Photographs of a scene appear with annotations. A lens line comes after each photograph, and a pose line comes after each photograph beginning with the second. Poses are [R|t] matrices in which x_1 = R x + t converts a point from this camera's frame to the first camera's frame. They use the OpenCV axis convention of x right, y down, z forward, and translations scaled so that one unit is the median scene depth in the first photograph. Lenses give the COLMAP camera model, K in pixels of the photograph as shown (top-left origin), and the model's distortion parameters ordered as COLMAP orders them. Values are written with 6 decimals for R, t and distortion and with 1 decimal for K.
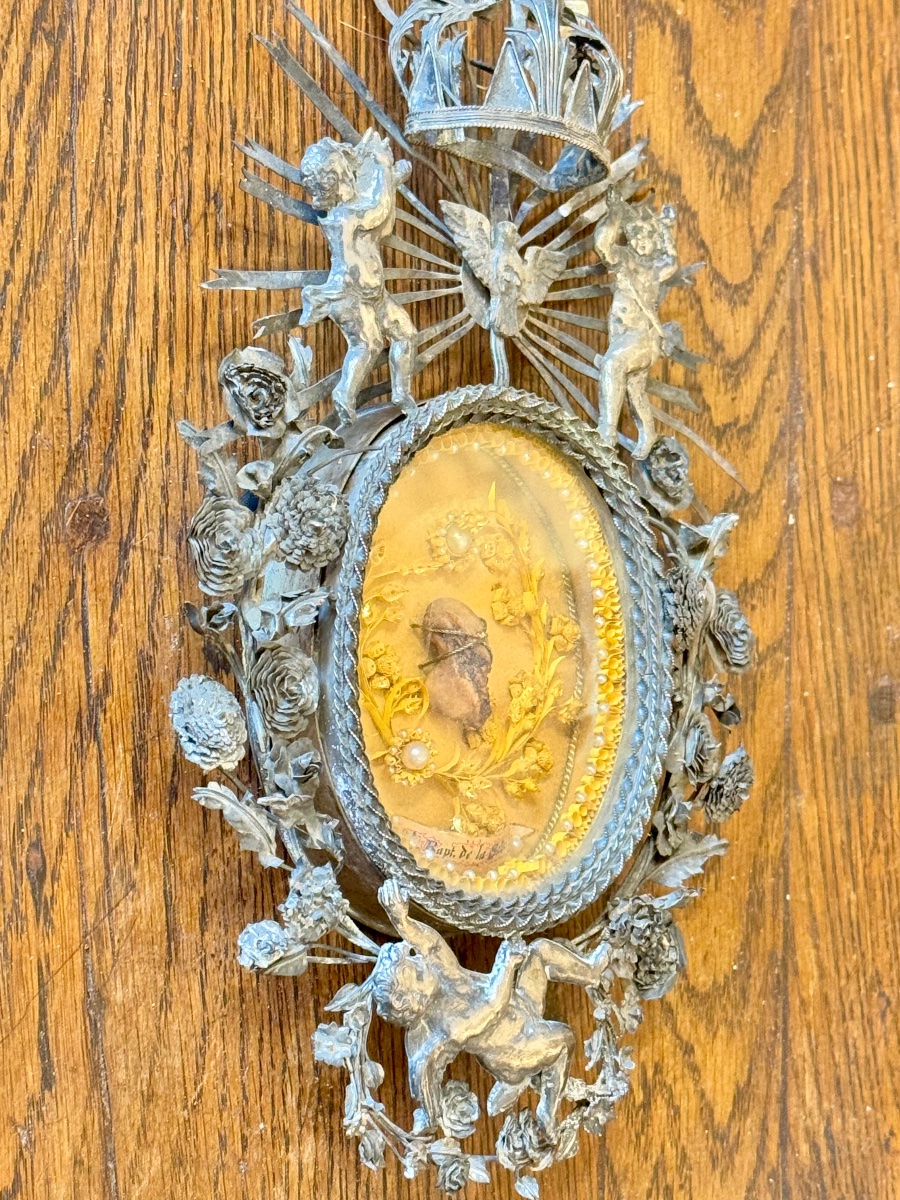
lens RADIAL K [[2686.2, 0, 450.0], [0, 2686.2, 600.0], [0, 0, 1]] dist [0.032047, 1.077369]
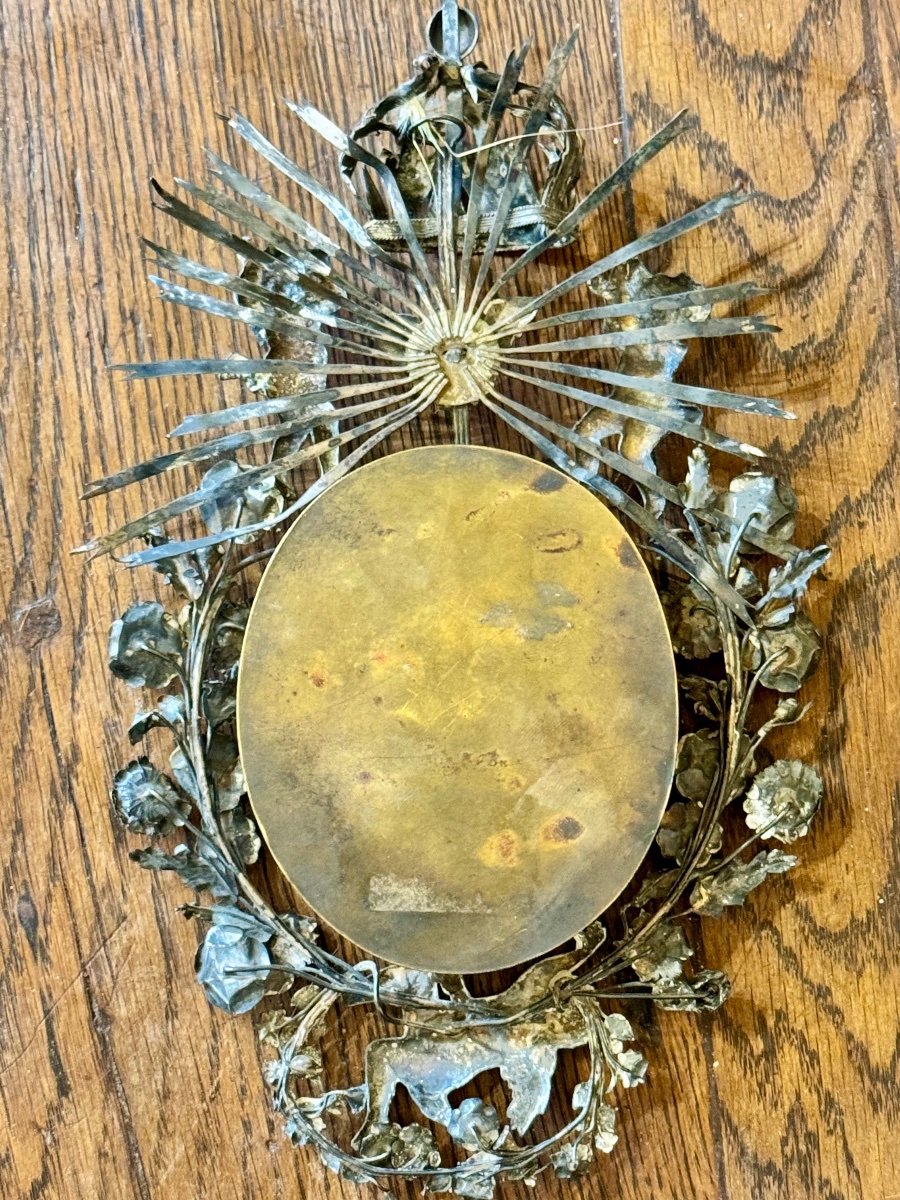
lens RADIAL K [[2686.2, 0, 450.0], [0, 2686.2, 600.0], [0, 0, 1]] dist [0.032047, 1.077369]
pose [[0.711049, -0.190513, -0.676842, 0.801374], [0.204117, 0.977070, -0.060586, 0.070202], [0.672864, -0.095076, 0.733631, 0.243202]]
